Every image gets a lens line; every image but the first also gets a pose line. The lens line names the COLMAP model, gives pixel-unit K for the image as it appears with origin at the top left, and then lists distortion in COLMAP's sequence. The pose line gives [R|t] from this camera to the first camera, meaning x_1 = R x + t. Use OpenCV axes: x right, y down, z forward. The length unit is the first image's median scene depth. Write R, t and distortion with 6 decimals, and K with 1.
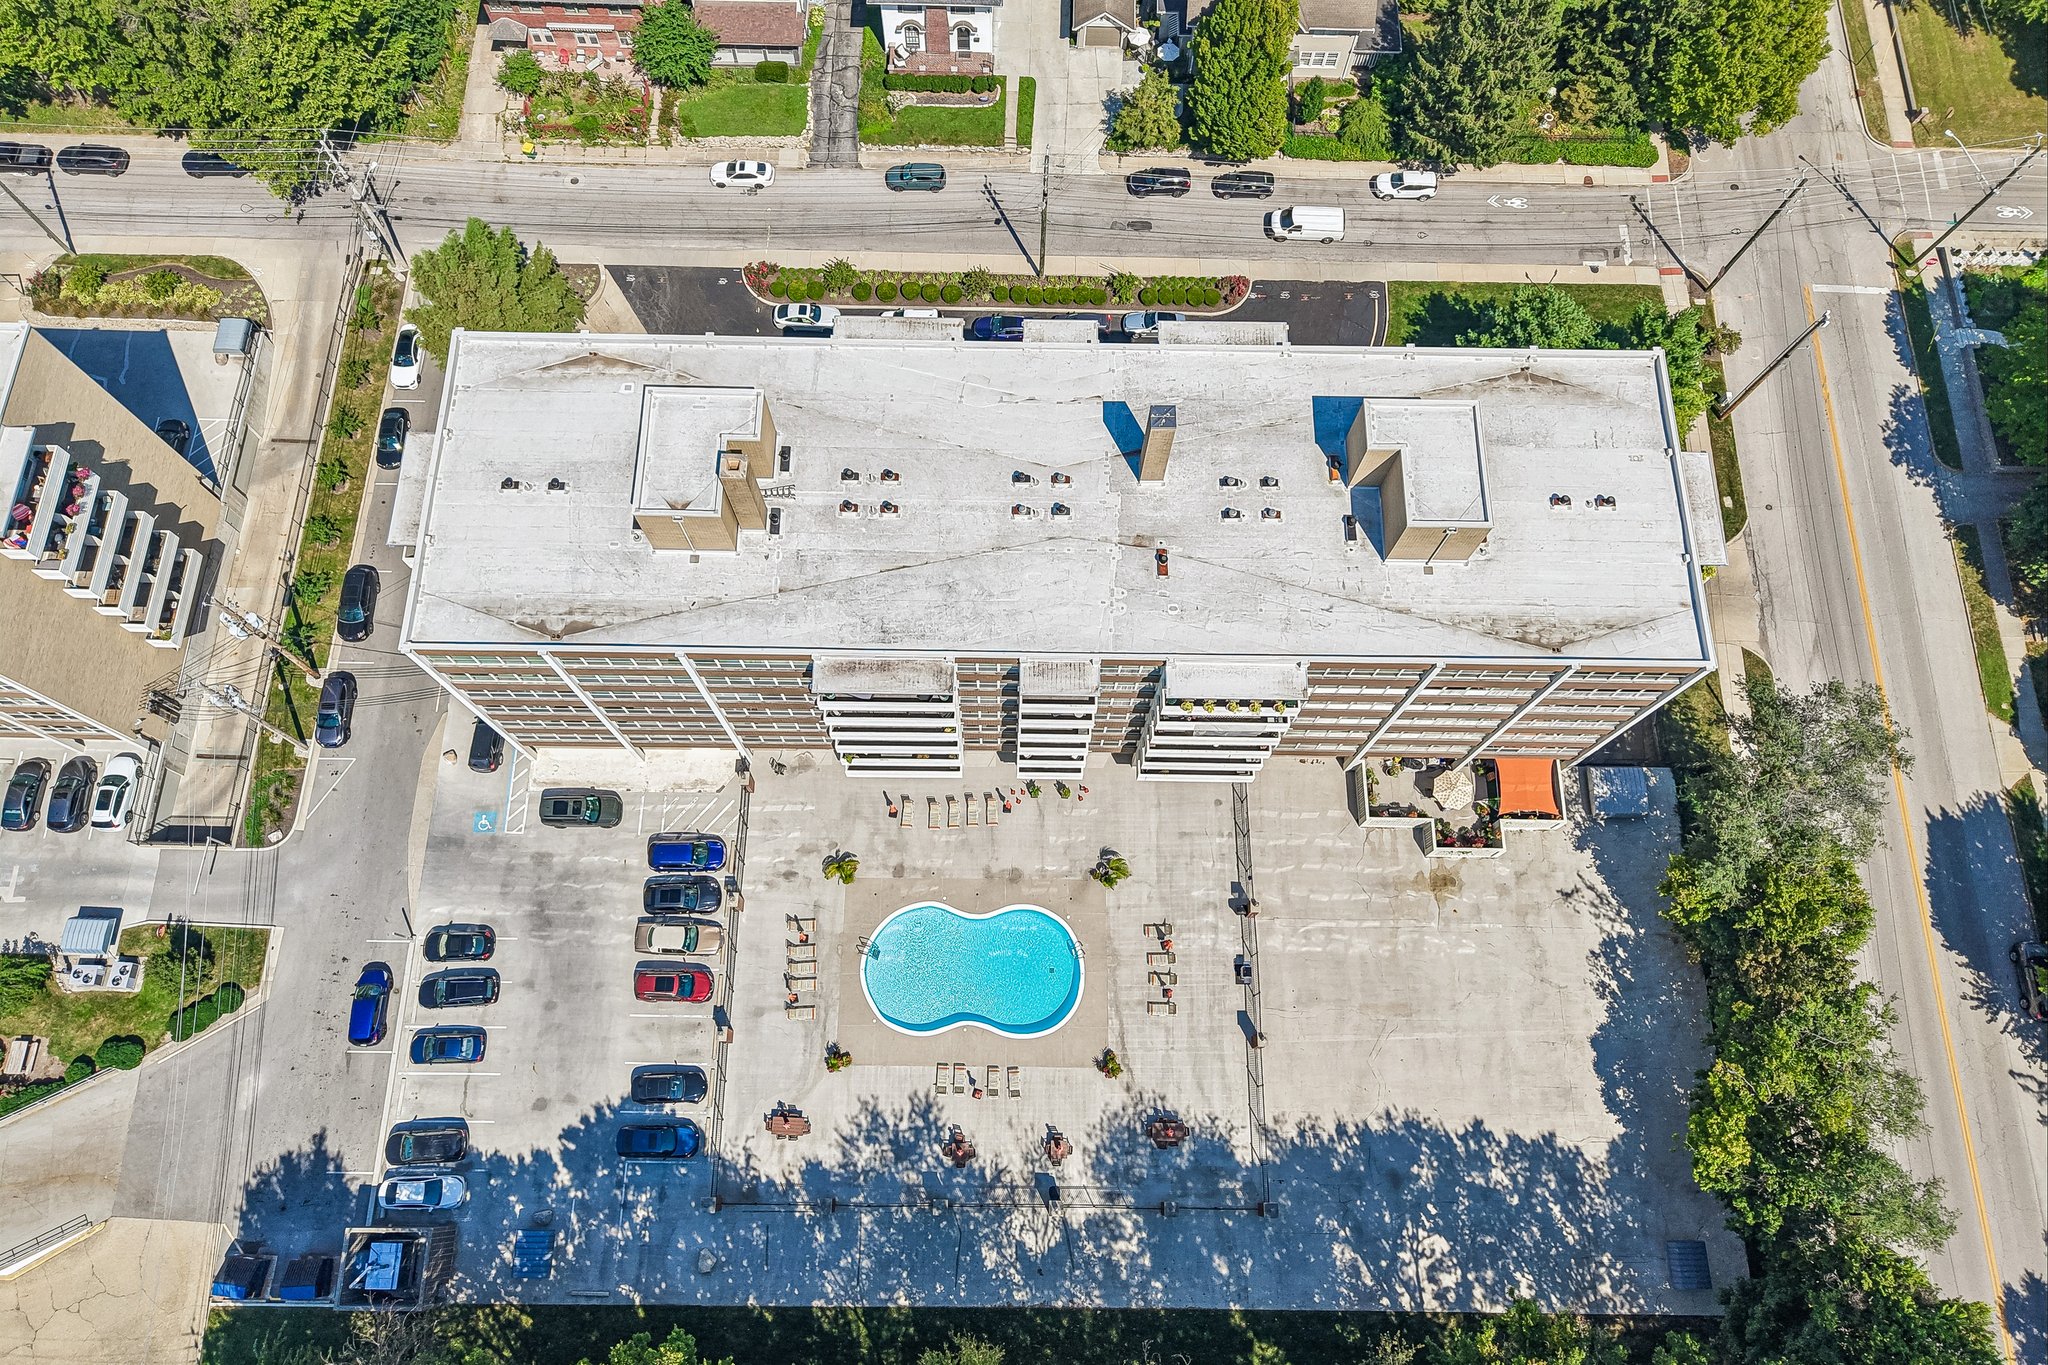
lens RADIAL K [[1369.4, 0, 1024.0], [0, 1369.4, 682.5], [0, 0, 1]] dist [0.001214, 0.001909]
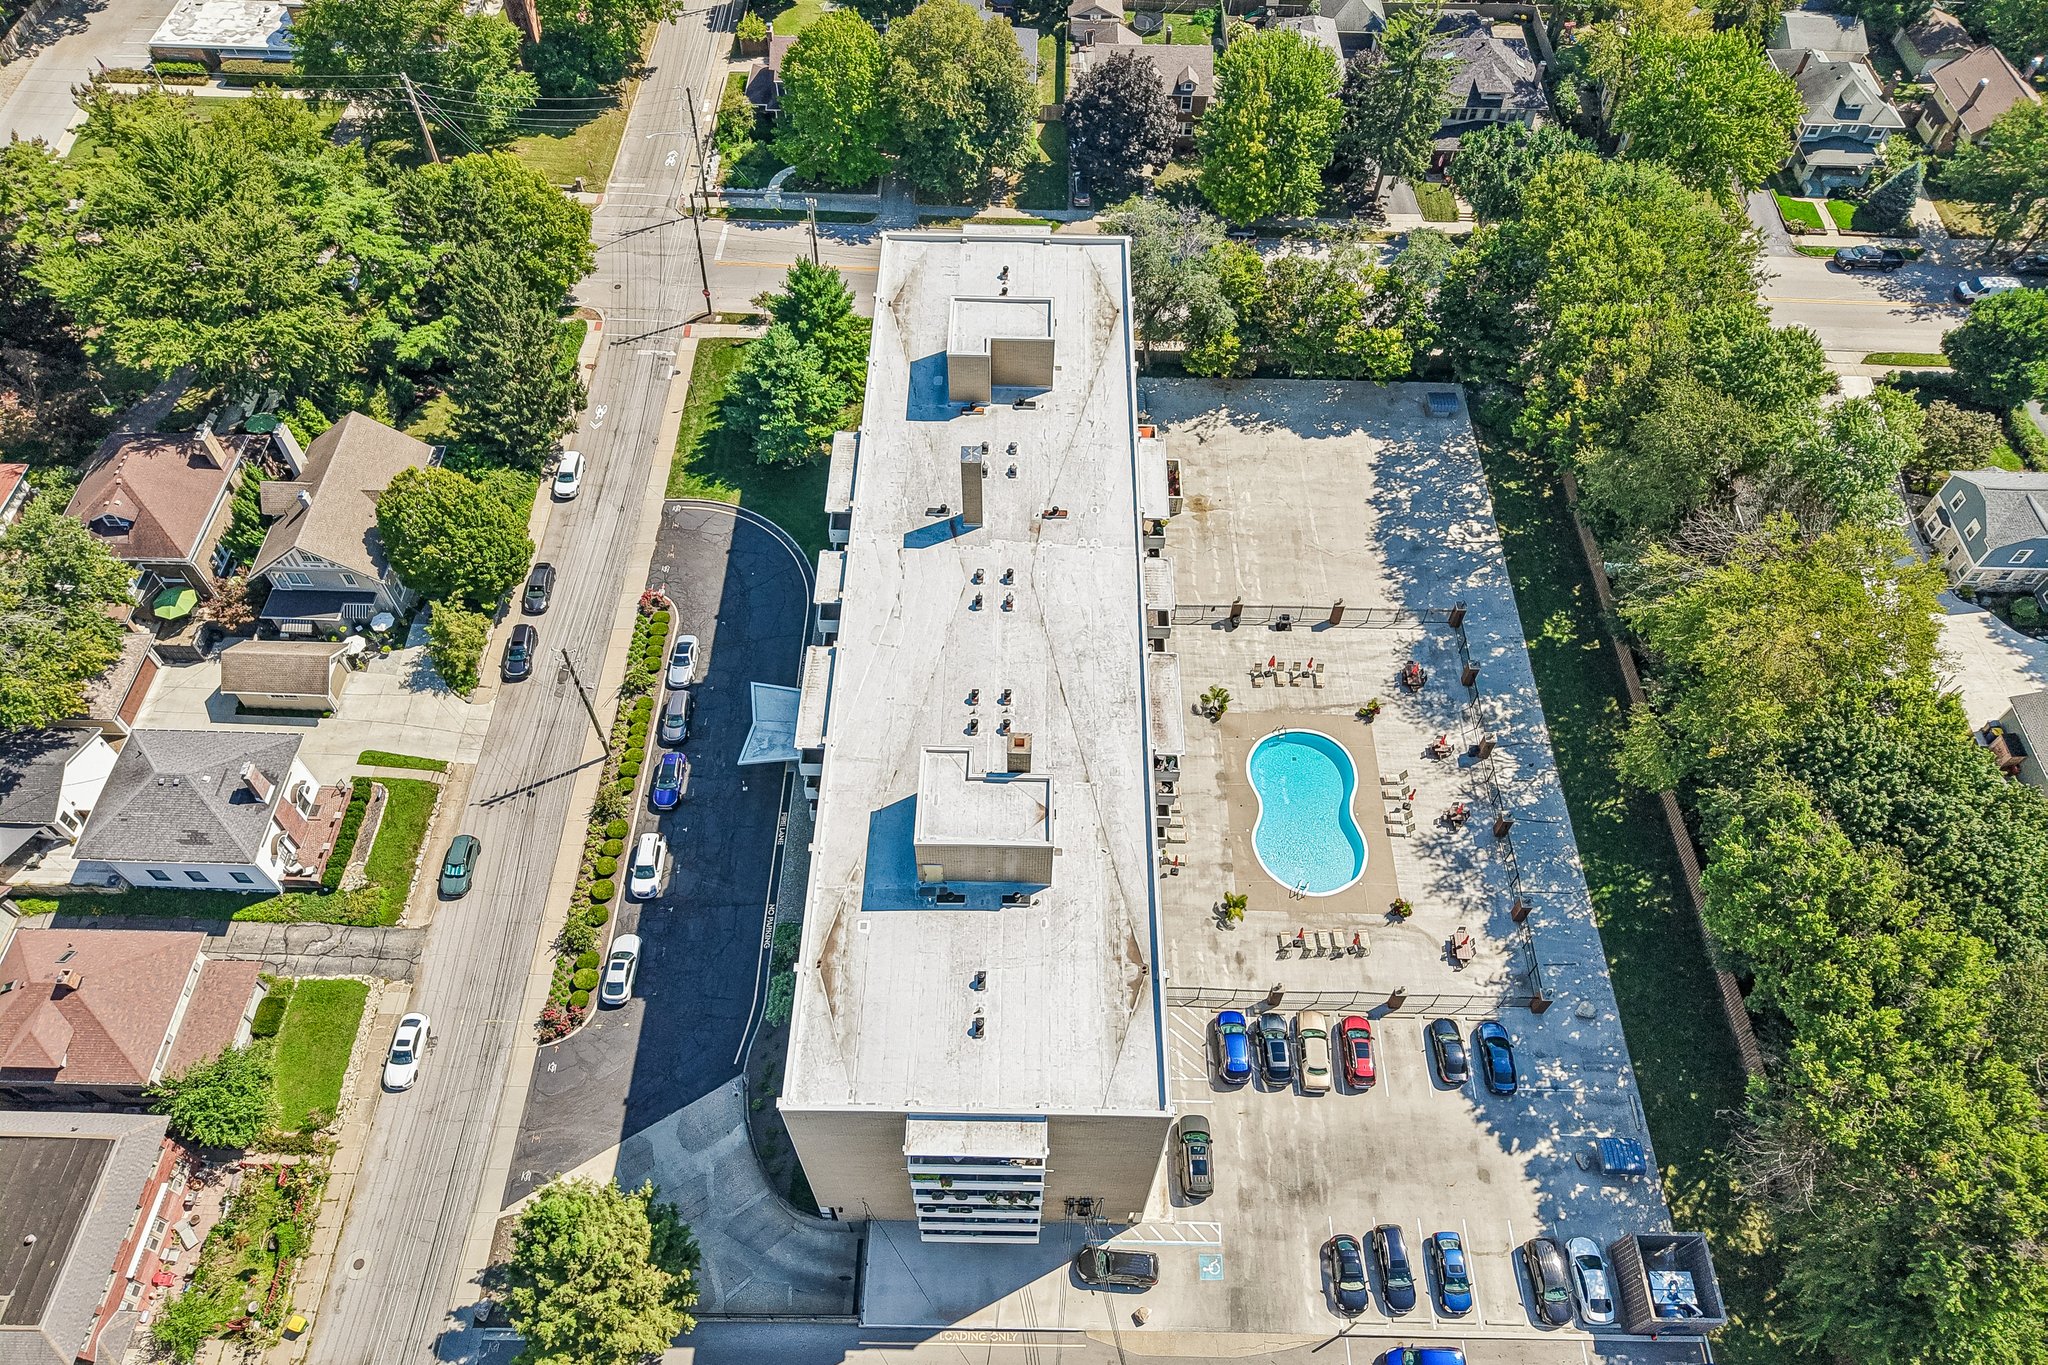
lens RADIAL K [[1376.5, 0, 1024.0], [0, 1376.5, 682.5], [0, 0, 1]] dist [0.002525, -0.002258]
pose [[0.002174, -0.820493, 0.571653, -0.626043], [0.939041, 0.198210, 0.280919, -0.370905], [-0.343800, 0.536195, 0.770907, 0.121639]]
